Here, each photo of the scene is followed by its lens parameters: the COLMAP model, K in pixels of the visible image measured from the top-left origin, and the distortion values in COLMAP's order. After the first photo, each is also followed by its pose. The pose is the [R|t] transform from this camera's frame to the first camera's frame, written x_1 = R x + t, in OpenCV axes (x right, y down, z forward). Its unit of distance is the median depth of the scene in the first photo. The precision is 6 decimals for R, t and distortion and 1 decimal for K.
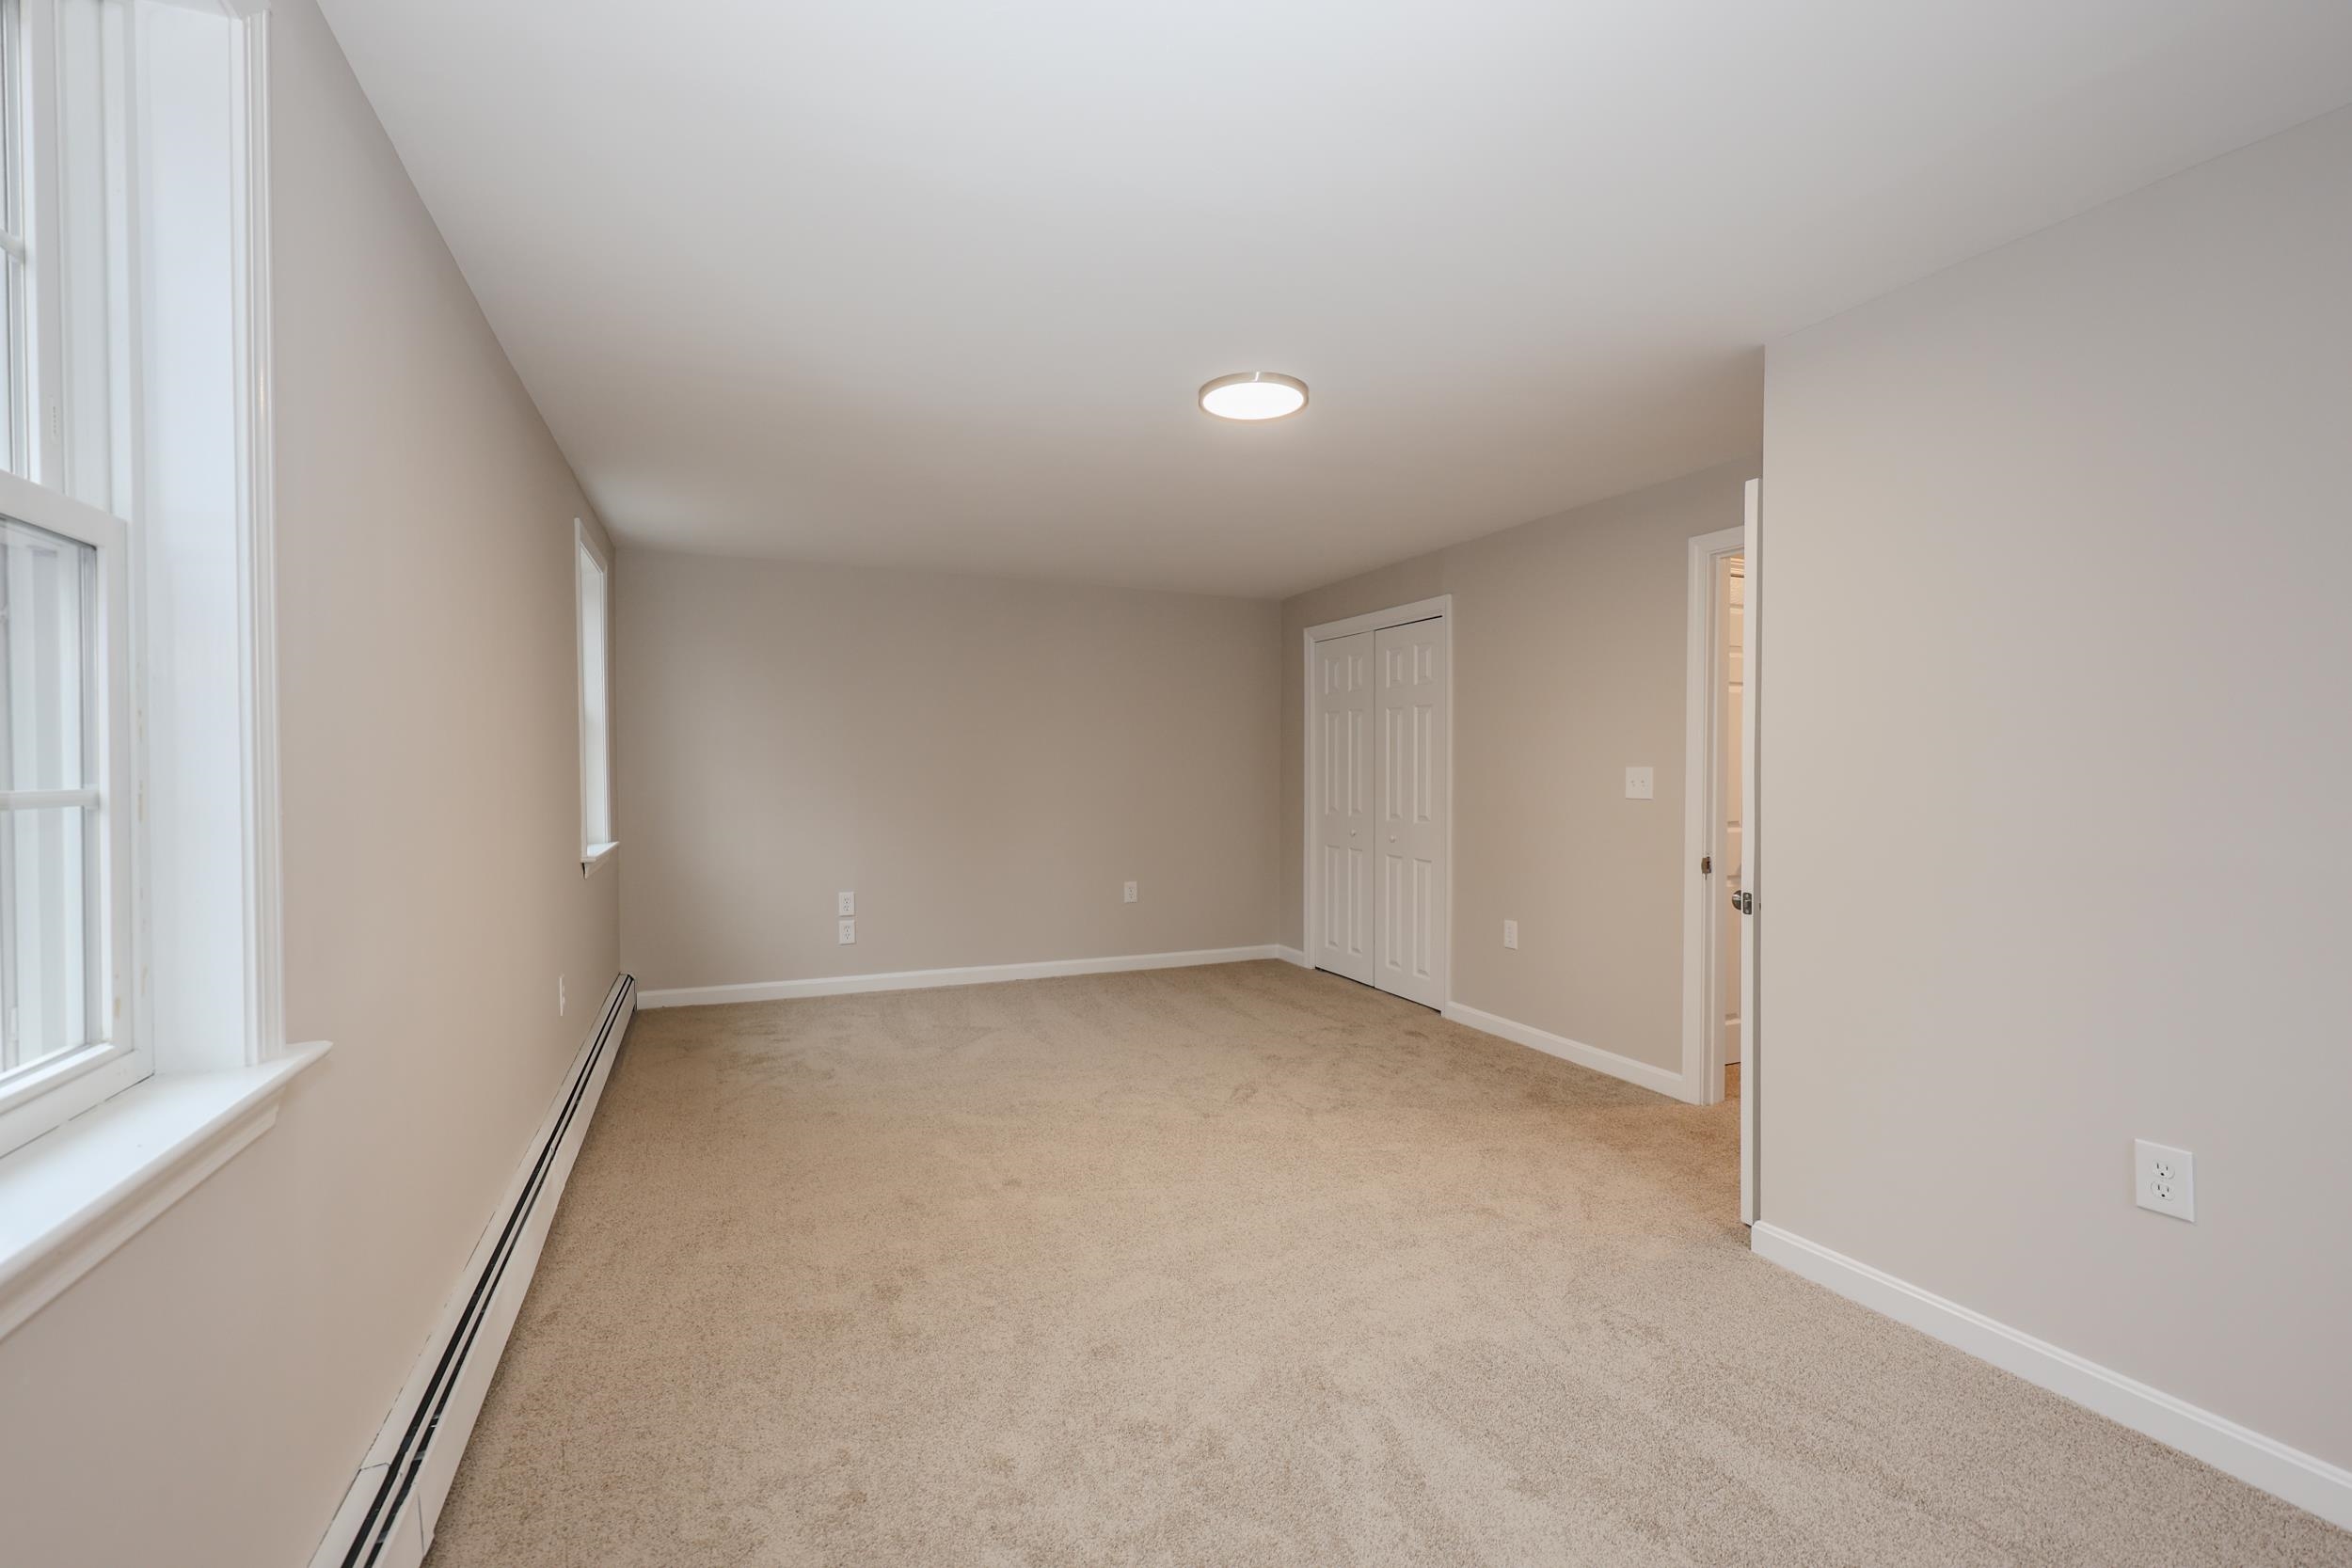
lens RADIAL K [[971.4, 0, 1184.7], [0, 971.4, 776.4], [0, 0, 1]] dist [0.007183, -0.000297]
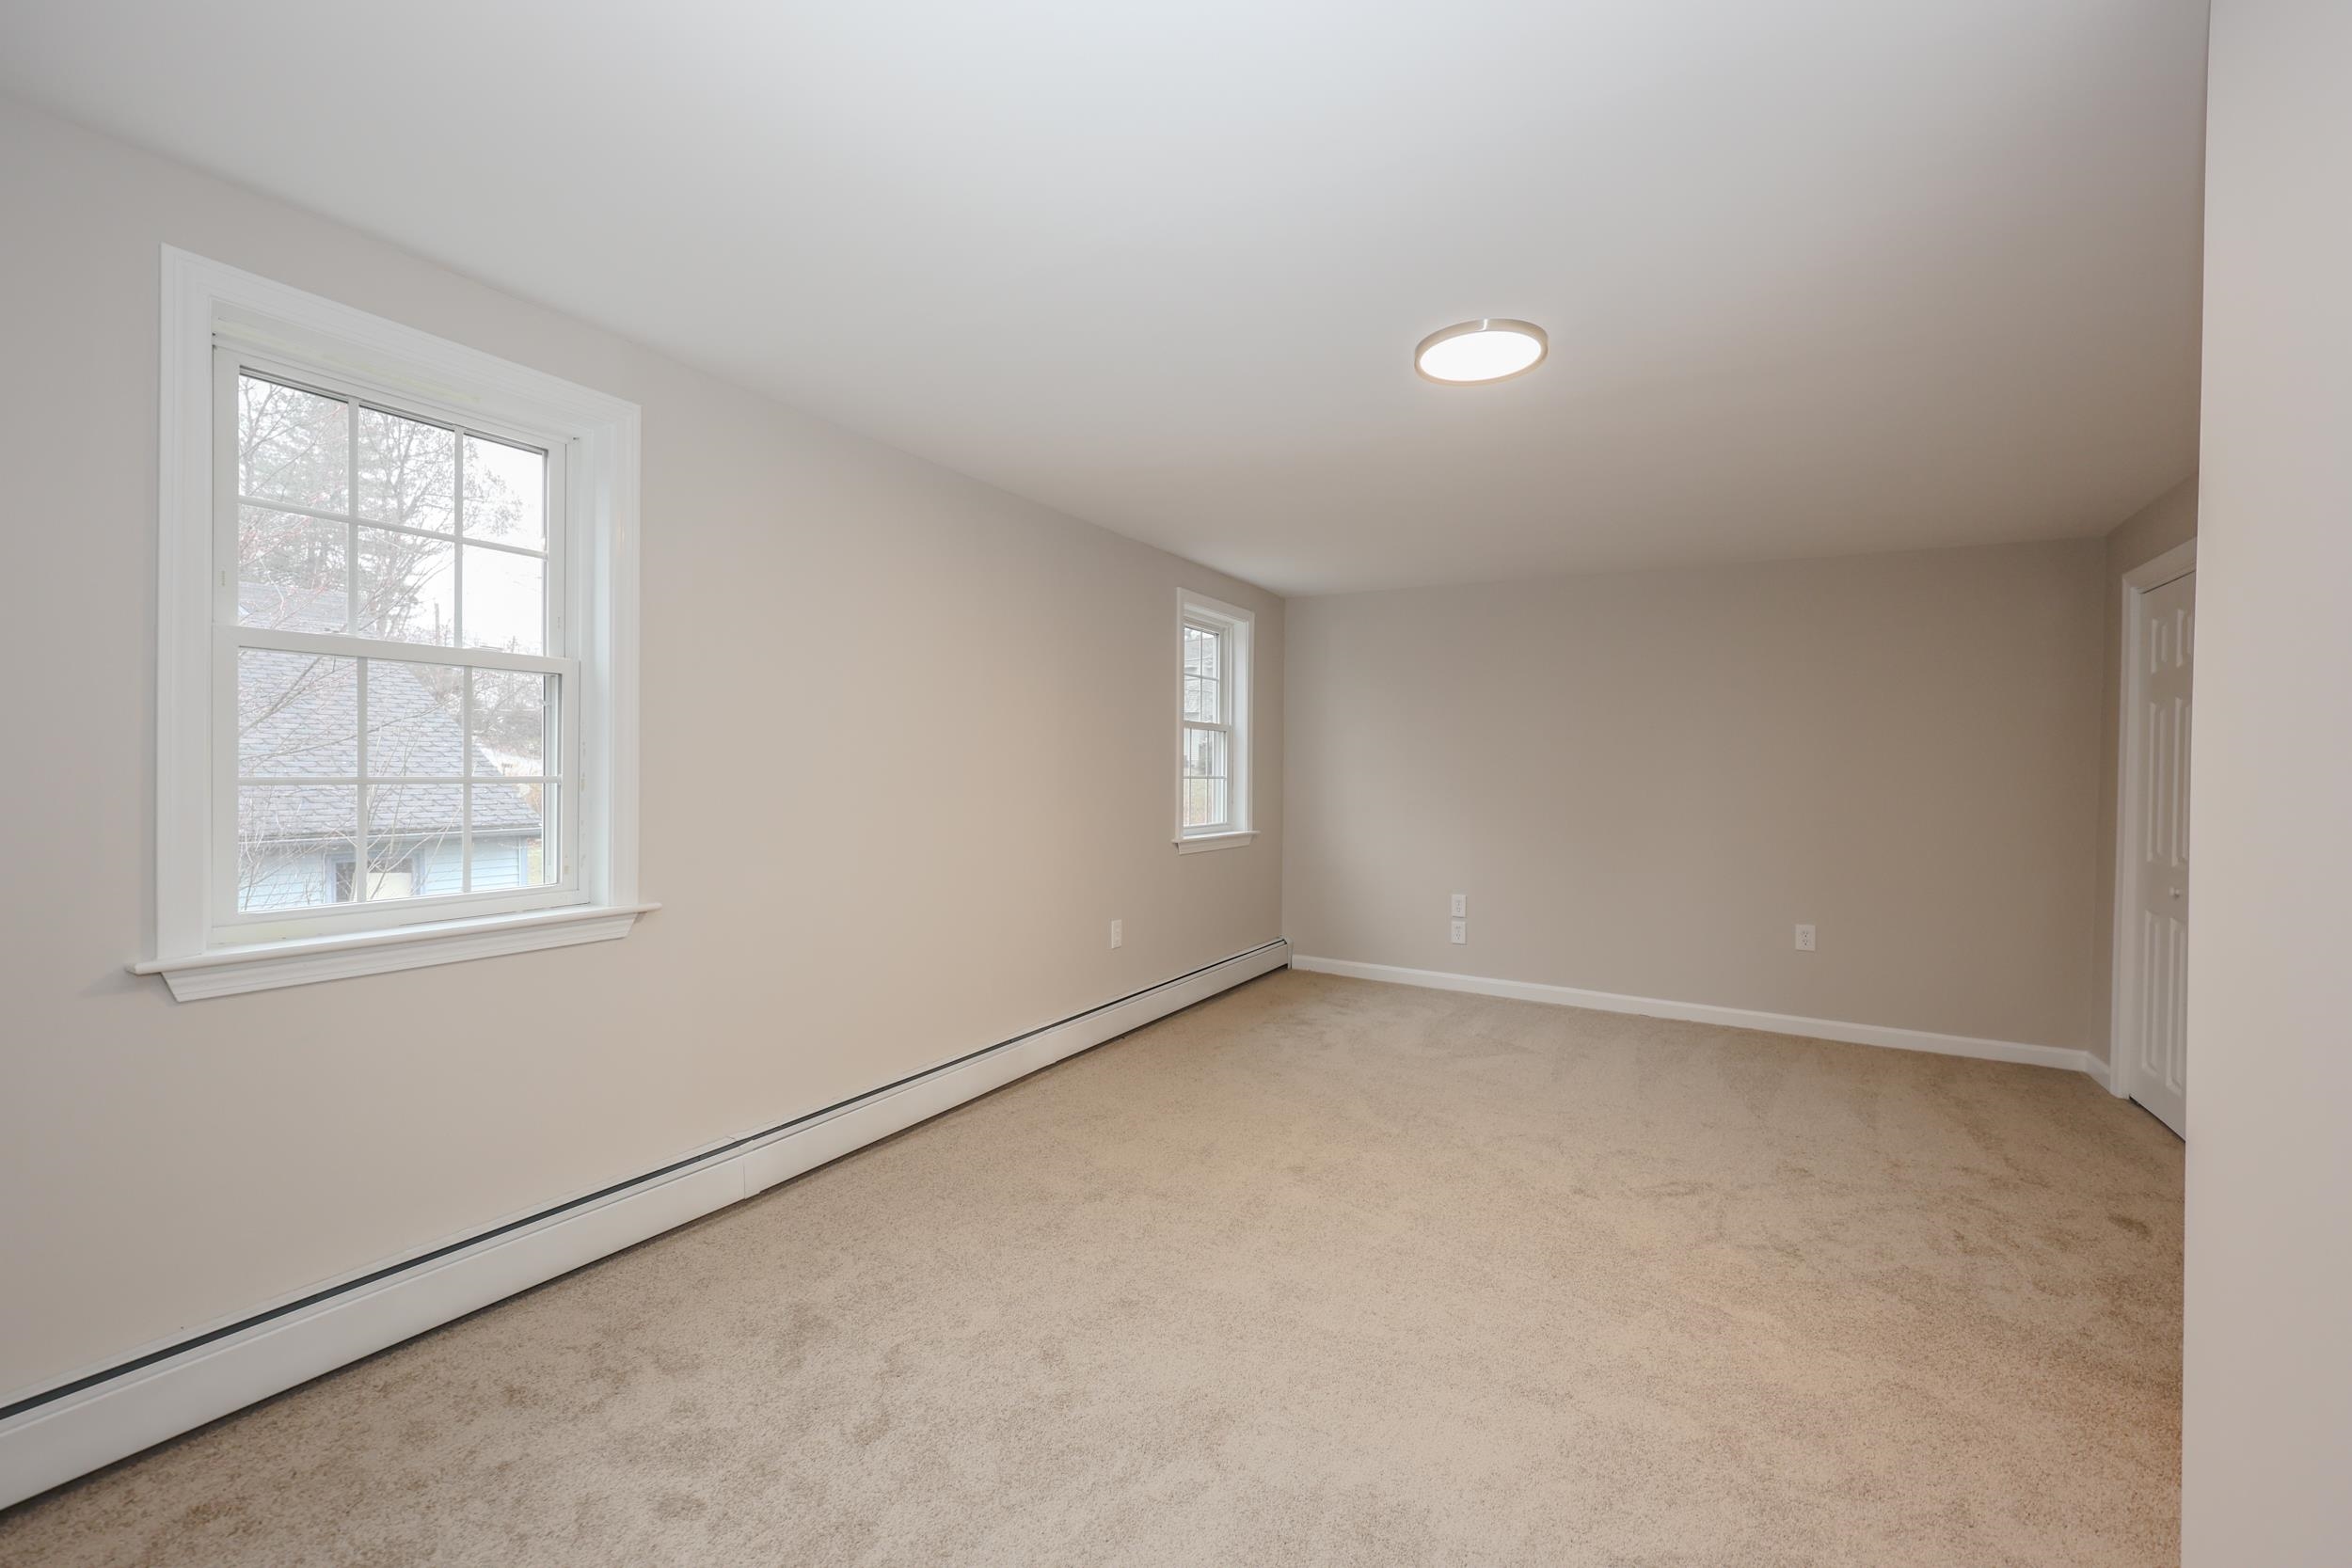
lens RADIAL K [[971.4, 0, 1232.7], [0, 971.4, 762.1], [0, 0, 1]] dist [0.007183, -0.000297]
pose [[0.620445, 0.002008, -0.784248, 0.436431], [-0.022048, 0.999646, -0.014883, -0.004464], [0.783940, 0.026525, 0.620269, 0.200794]]
